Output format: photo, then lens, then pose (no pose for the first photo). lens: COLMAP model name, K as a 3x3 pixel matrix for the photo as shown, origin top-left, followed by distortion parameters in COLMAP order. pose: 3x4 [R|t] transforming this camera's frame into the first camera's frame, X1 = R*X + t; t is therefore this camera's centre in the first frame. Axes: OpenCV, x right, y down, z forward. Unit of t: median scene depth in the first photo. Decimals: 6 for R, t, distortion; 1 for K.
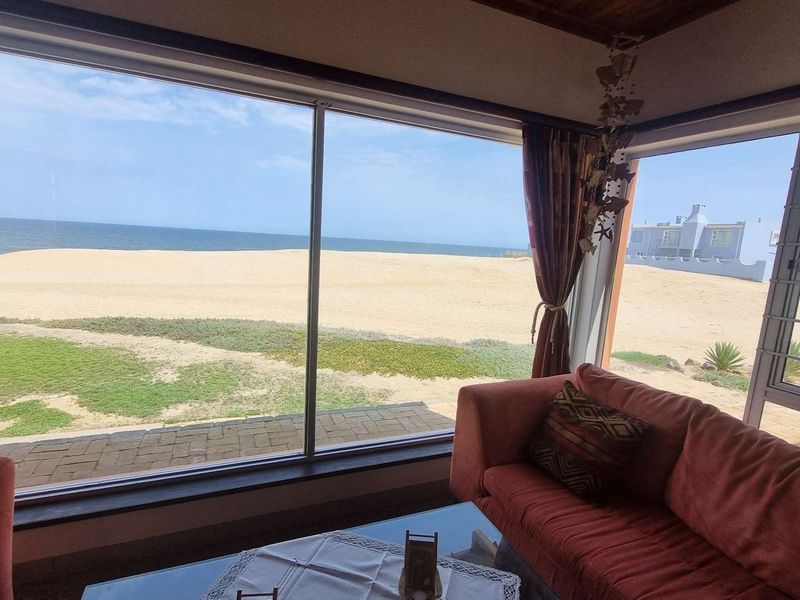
lens RADIAL K [[415.3, 0, 397.3], [0, 415.3, 305.5], [0, 0, 1]] dist [0.003136, -0.001511]
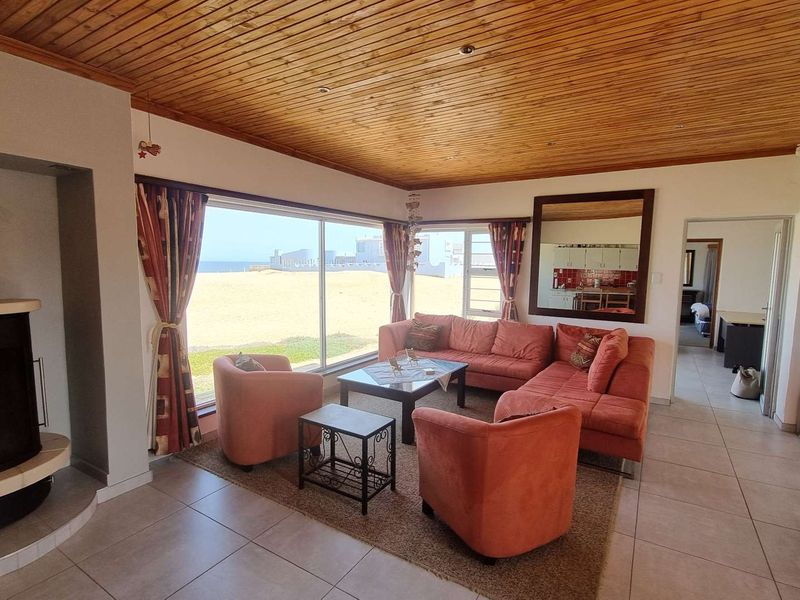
lens RADIAL K [[421.3, 0, 397.7], [0, 421.3, 304.4], [0, 0, 1]] dist [0.003718, -0.002010]
pose [[0.814333, -0.106832, 0.570481, -0.357298], [0.125319, 0.992093, 0.006899, 0.016168], [-0.566707, 0.065874, 0.821282, -0.350583]]
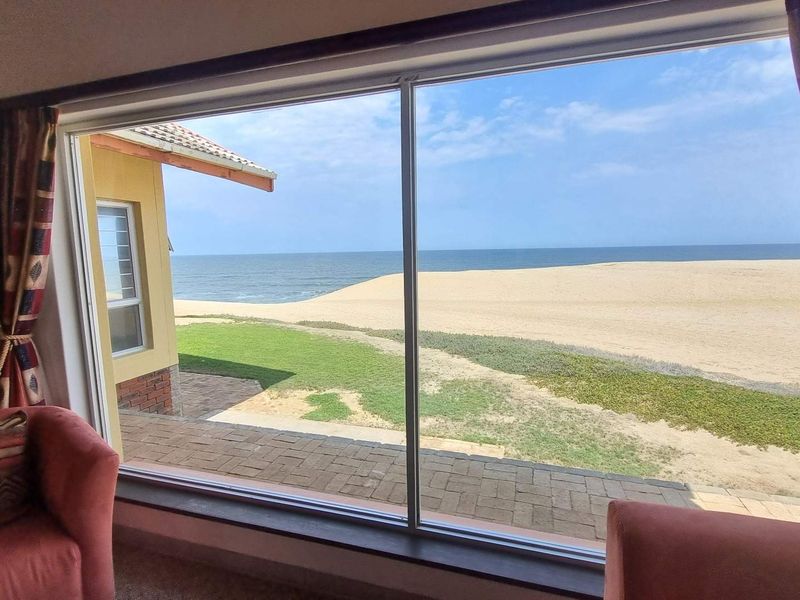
lens RADIAL K [[421.3, 0, 397.7], [0, 421.3, 304.4], [0, 0, 1]] dist [0.003718, -0.002010]
pose [[0.755146, 0.007624, -0.655512, 0.089599], [-0.035250, 0.998958, -0.028989, -0.010246], [0.654608, 0.044998, 0.754628, 0.110879]]
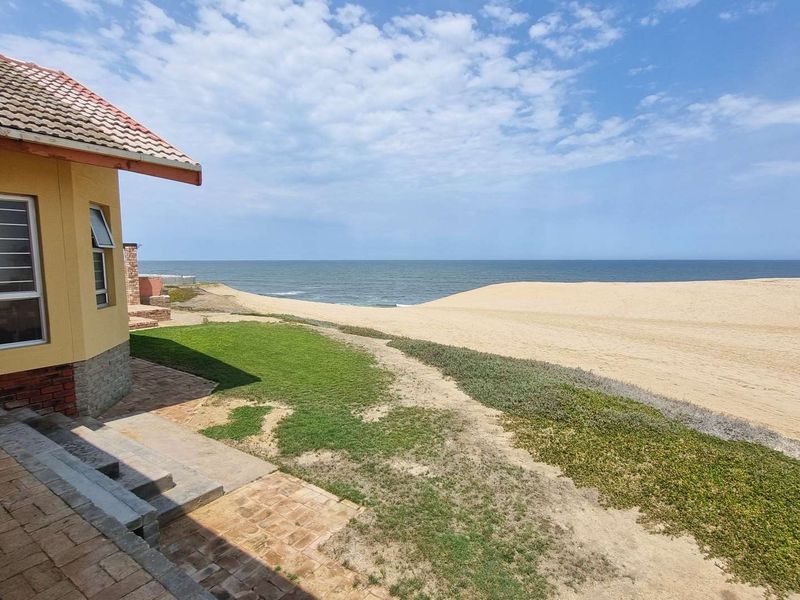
lens RADIAL K [[415.3, 0, 397.3], [0, 415.3, 305.5], [0, 0, 1]] dist [0.003136, -0.001511]
pose [[0.544973, 0.031834, -0.837849, 0.218455], [-0.097044, 0.994958, -0.025319, -0.045780], [0.832819, 0.095107, 0.545314, 0.503925]]
